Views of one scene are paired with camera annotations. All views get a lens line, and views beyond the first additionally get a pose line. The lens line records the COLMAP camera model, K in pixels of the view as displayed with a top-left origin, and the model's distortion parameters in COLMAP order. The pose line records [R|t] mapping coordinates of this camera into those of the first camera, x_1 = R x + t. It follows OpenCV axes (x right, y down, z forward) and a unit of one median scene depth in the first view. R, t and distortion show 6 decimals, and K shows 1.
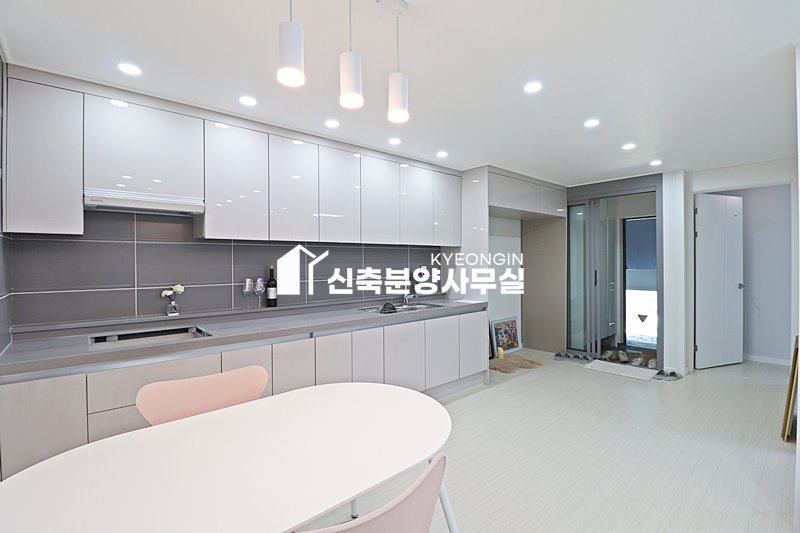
lens RADIAL K [[364.8, 0, 394.2], [0, 364.8, 262.7], [0, 0, 1]] dist [0.000119, -0.010952]
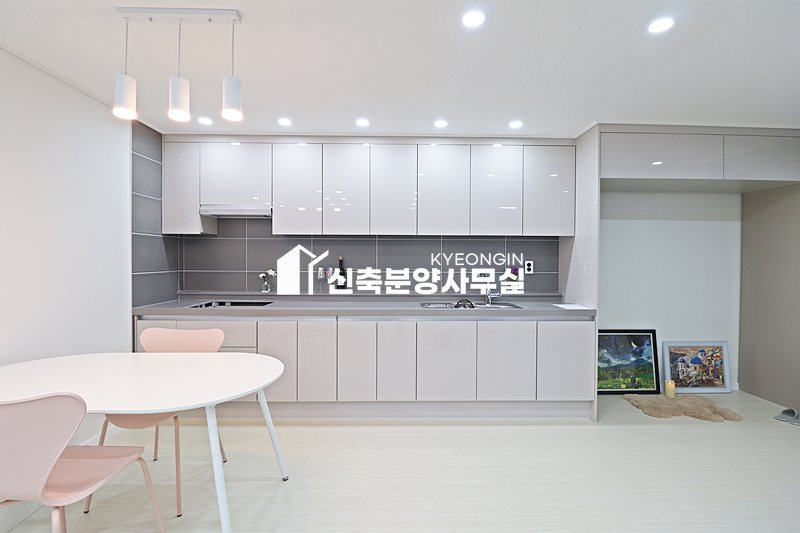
lens RADIAL K [[369.1, 0, 401.4], [0, 369.1, 262.6], [0, 0, 1]] dist [-0.001814, -0.011933]
pose [[0.769475, 0.015822, -0.638481, 0.425164], [-0.011689, 0.999875, 0.010690, 0.009156], [0.638570, -0.000762, 0.769563, 0.172818]]
